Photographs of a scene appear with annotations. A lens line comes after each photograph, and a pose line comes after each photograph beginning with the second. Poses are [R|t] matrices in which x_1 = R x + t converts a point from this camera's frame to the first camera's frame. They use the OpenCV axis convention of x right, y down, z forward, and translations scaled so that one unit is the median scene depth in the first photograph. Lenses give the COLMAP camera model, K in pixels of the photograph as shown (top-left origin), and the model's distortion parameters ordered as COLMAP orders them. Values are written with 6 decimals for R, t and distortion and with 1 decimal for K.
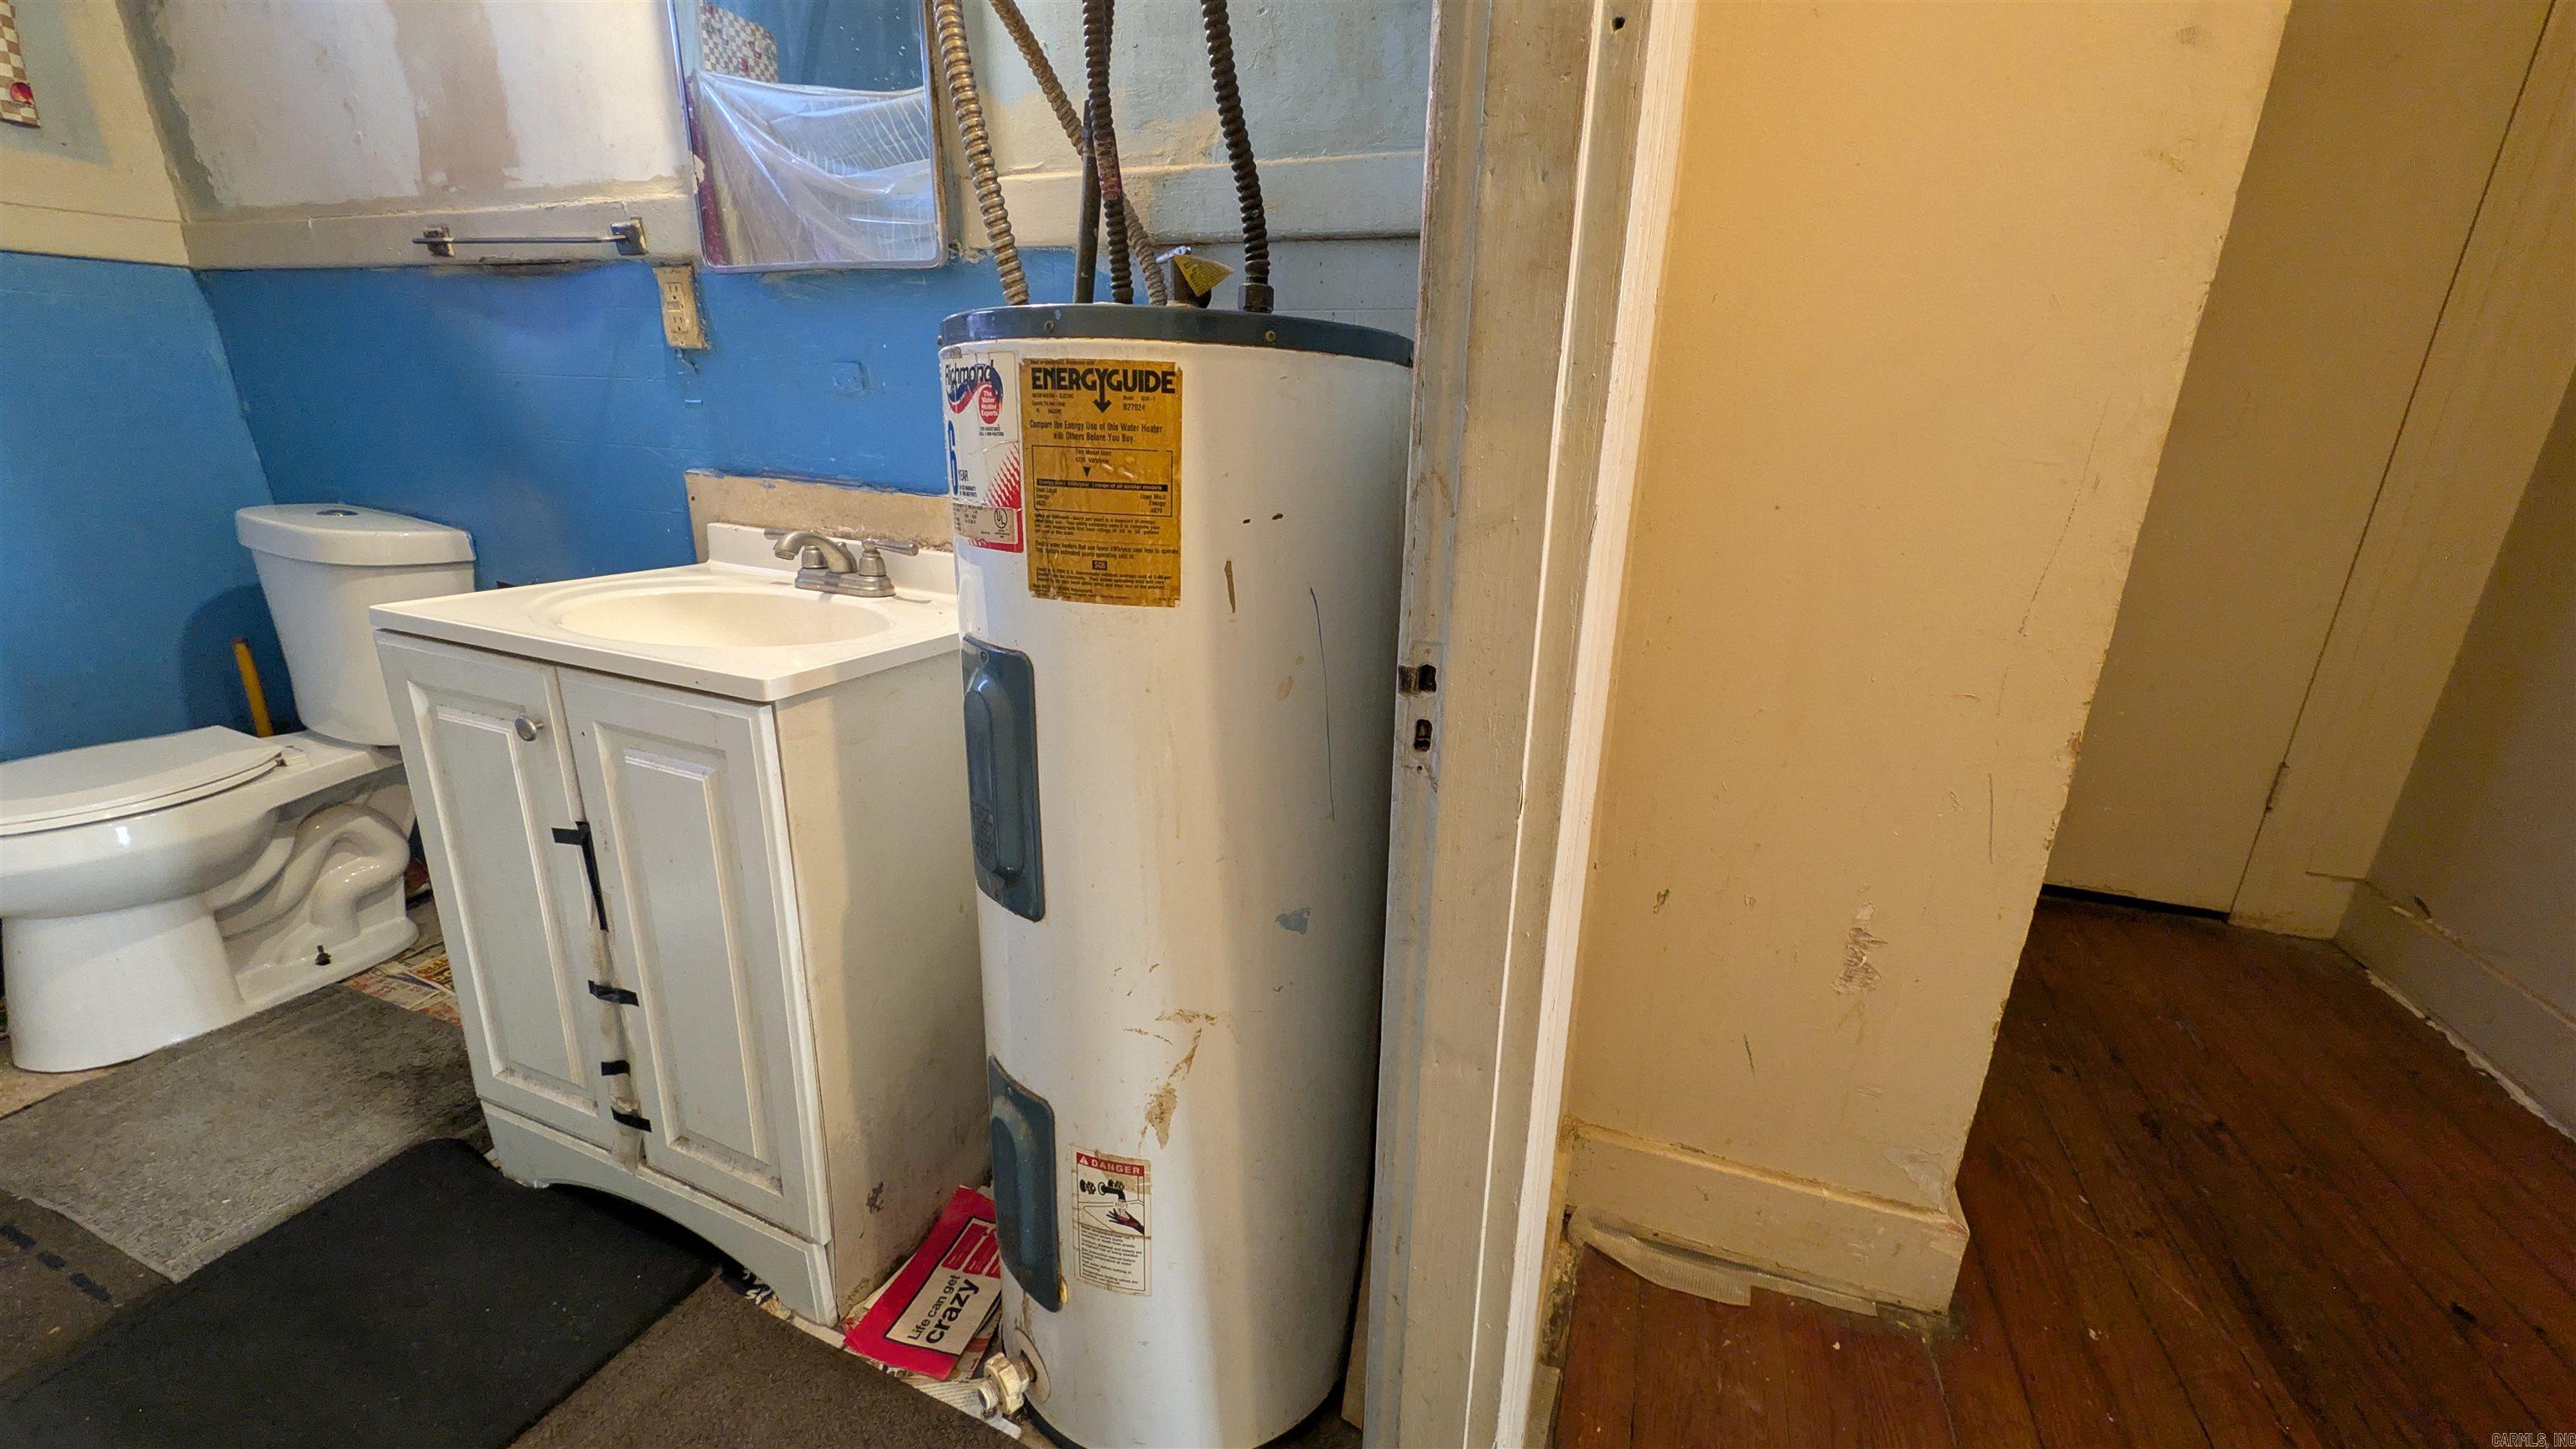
lens RADIAL K [[963.9, 0, 1290.5], [0, 963.9, 728.1], [0, 0, 1]] dist [0.019522, -0.008732]
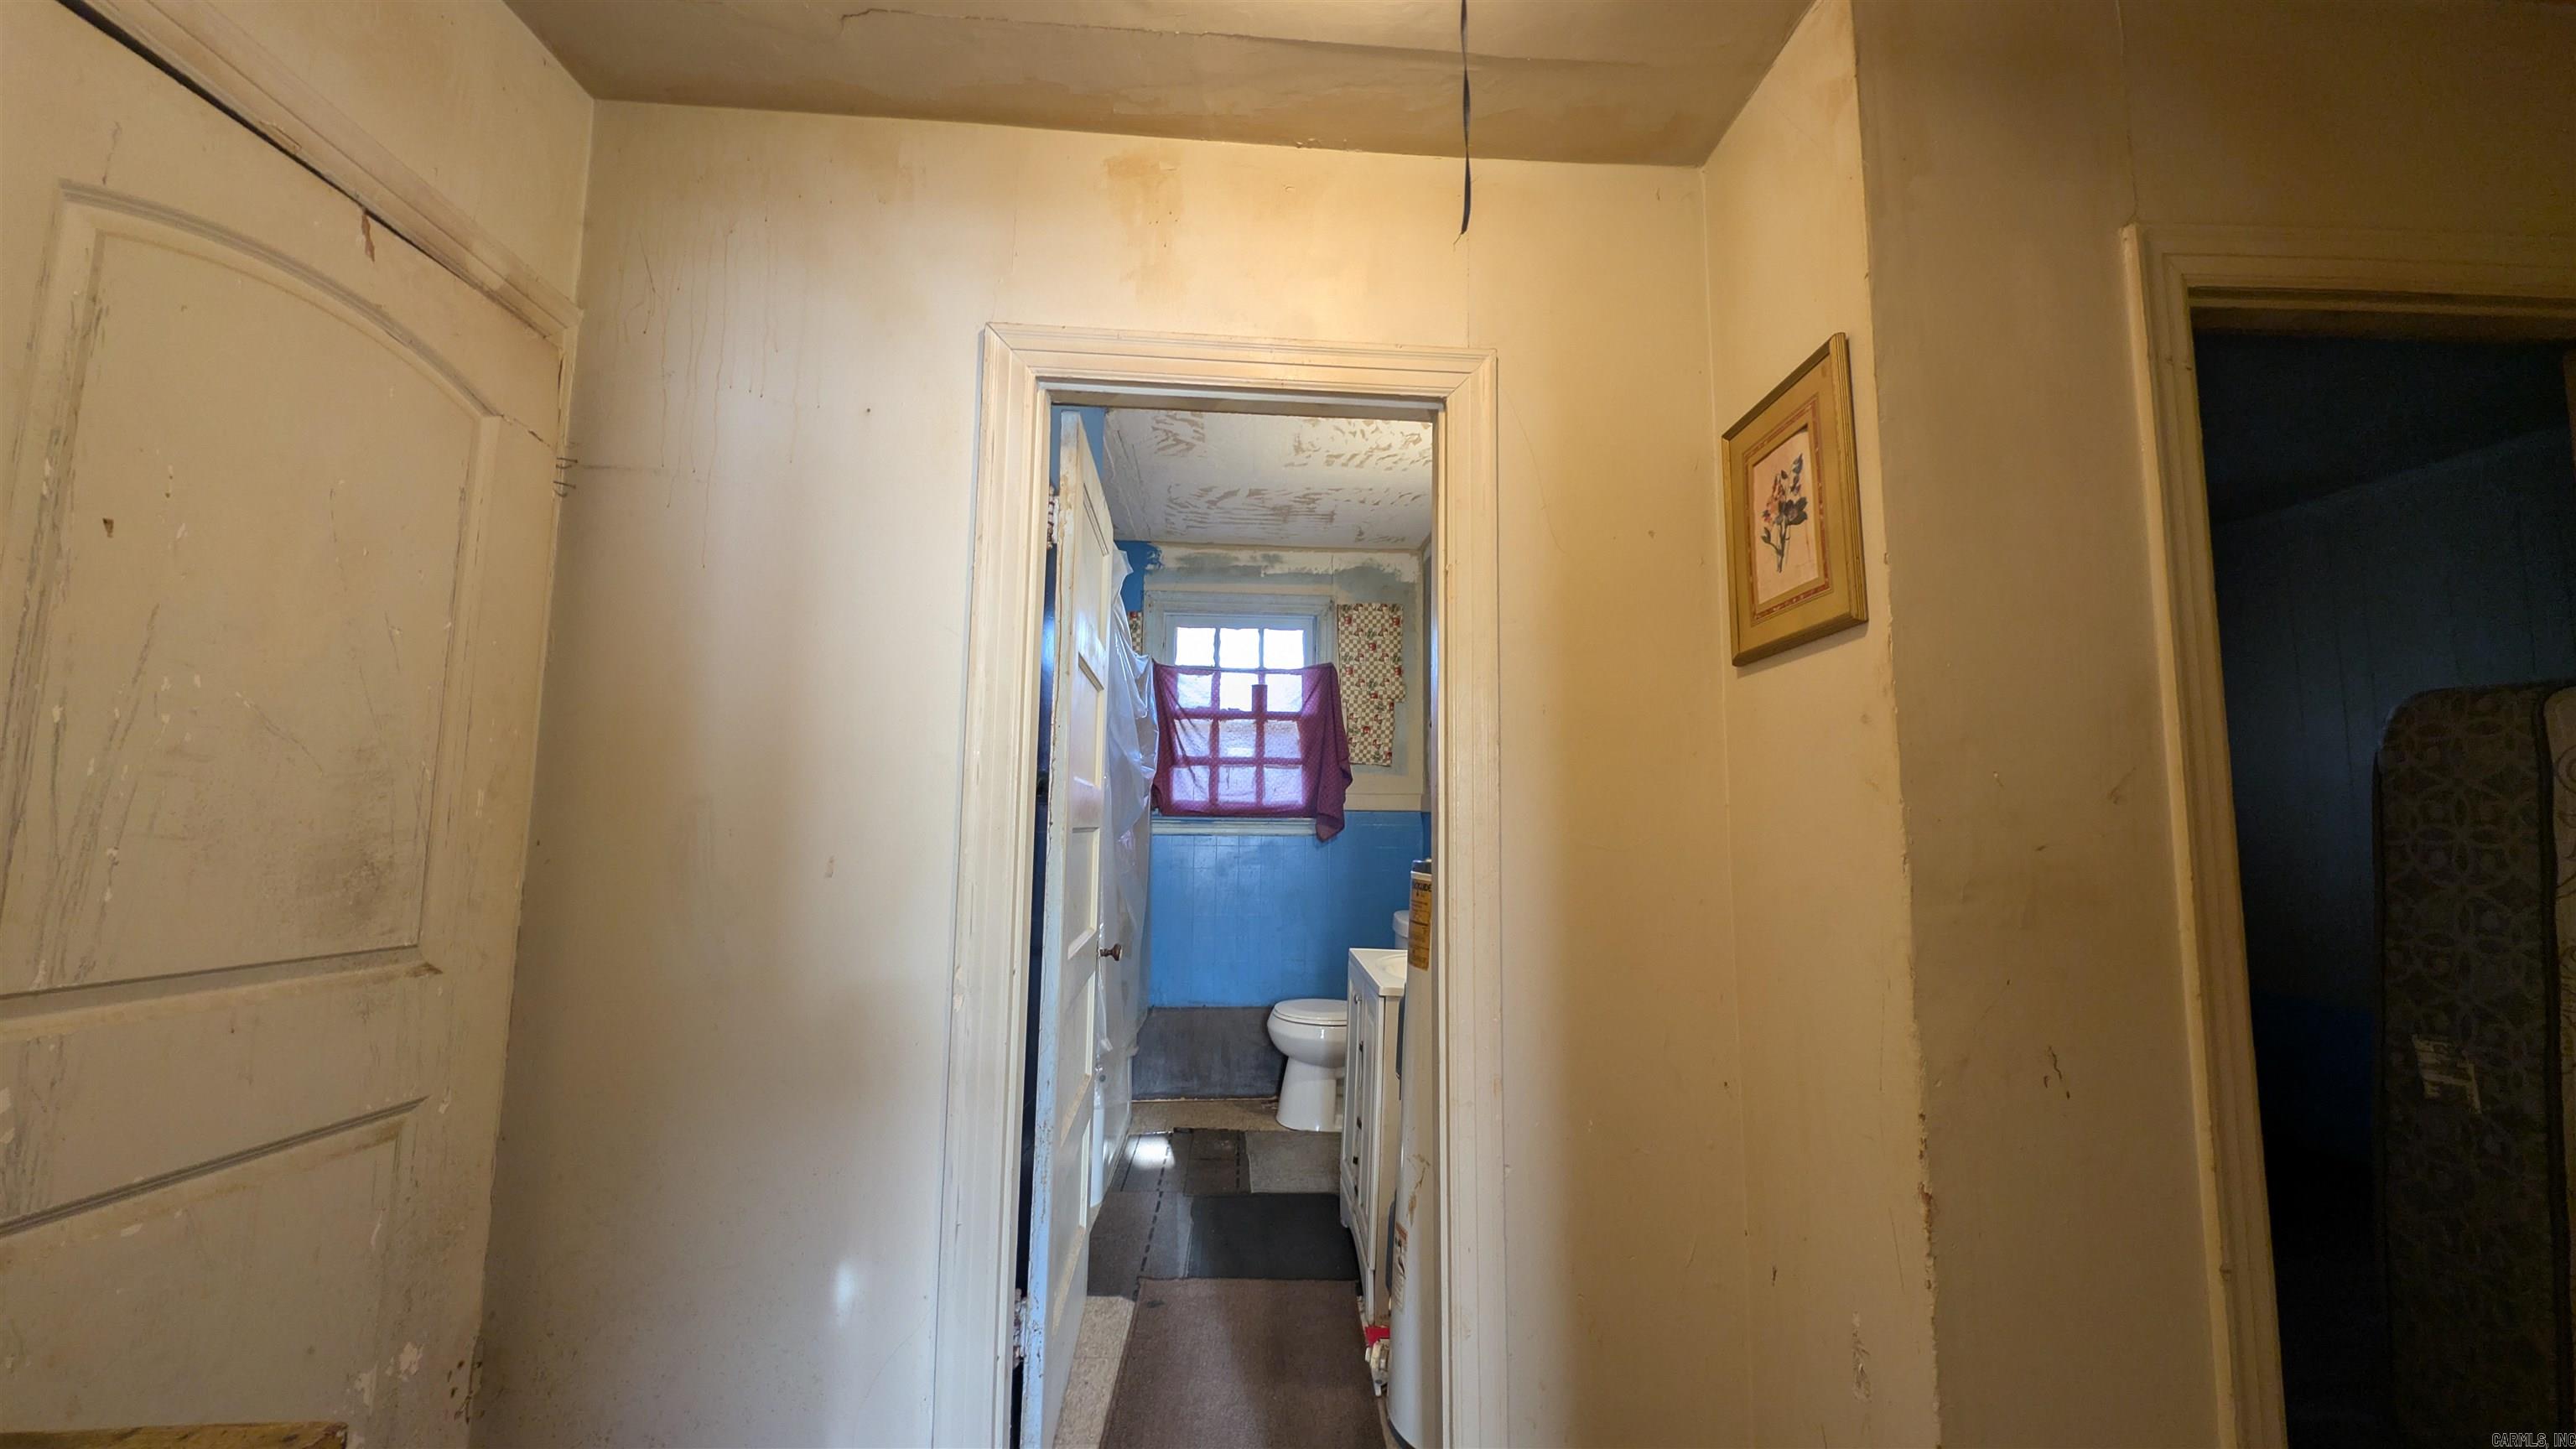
lens RADIAL K [[963.9, 0, 1290.5], [0, 963.9, 728.1], [0, 0, 1]] dist [0.019522, -0.008732]
pose [[0.421083, -0.100767, -0.901407, 1.764290], [-0.293852, 0.925054, -0.240680, 0.004714], [0.858102, 0.366226, 0.359914, -0.404100]]
